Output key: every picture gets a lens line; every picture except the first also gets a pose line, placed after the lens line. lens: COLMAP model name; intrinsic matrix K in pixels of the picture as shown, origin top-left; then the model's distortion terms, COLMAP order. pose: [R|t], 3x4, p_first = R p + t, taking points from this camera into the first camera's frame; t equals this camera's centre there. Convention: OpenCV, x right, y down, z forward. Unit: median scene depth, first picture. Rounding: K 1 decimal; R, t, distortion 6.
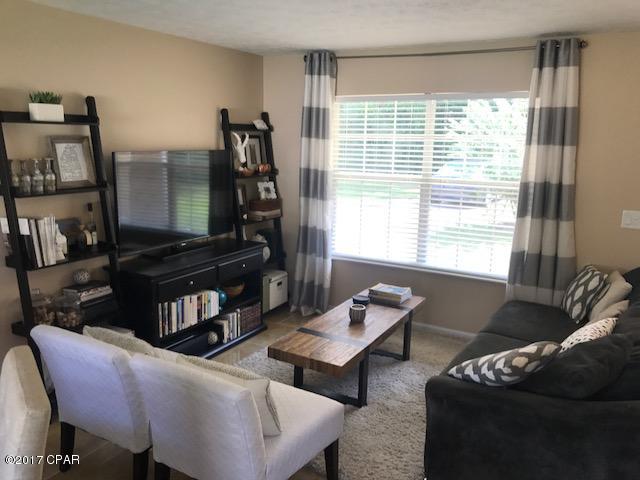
lens RADIAL K [[515.9, 0, 320.0], [0, 515.9, 240.0], [0, 0, 1]] dist [-0.008866, -0.007852]
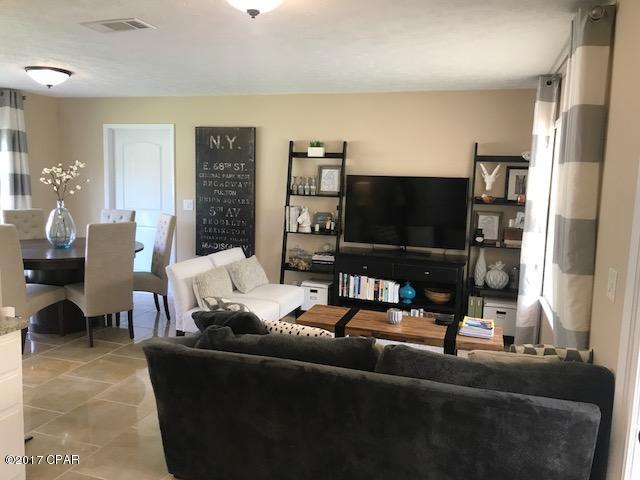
lens RADIAL K [[515.9, 0, 320.0], [0, 515.9, 240.0], [0, 0, 1]] dist [-0.008866, -0.007852]
pose [[0.192812, 0.120184, -0.973848, 1.159176], [-0.211552, 0.974222, 0.078345, -0.079107], [0.958159, 0.190914, 0.213267, 0.600205]]
